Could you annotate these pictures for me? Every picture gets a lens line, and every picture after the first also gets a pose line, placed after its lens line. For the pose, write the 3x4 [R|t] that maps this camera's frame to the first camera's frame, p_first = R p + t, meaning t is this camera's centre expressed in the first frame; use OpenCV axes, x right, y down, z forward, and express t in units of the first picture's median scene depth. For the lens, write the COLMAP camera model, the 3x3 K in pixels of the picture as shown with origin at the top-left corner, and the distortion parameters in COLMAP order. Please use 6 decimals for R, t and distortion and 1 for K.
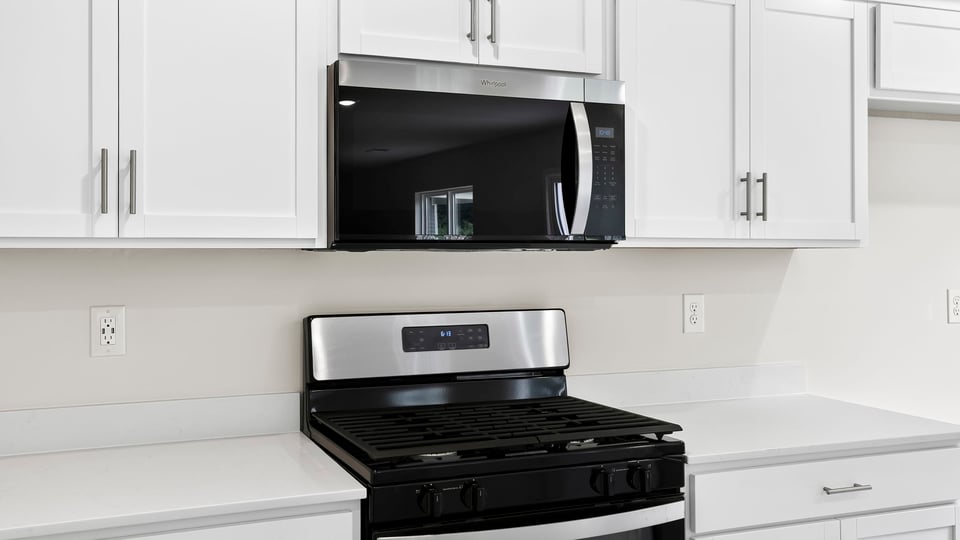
lens RADIAL K [[915.4, 0, 480.0], [0, 915.4, 270.0], [0, 0, 1]] dist [0.006465, 0.003077]
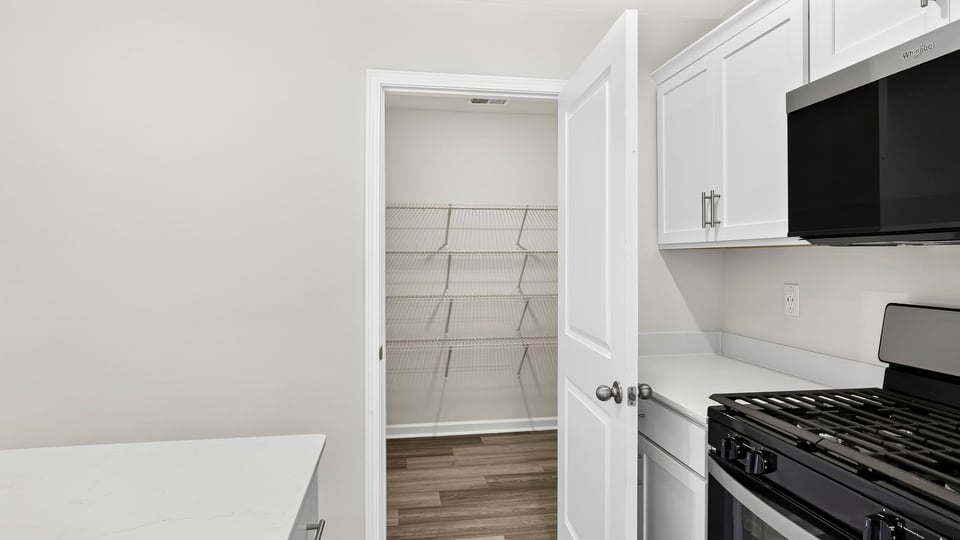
lens RADIAL K [[514.8, 0, 480.0], [0, 514.8, 270.0], [0, 0, 1]] dist [-0.001079, -0.000142]
pose [[-0.249538, 0.010627, -0.968307, 0.563965], [-0.025225, 0.999529, 0.017470, 0.011345], [0.968036, 0.028785, -0.249153, 0.684196]]
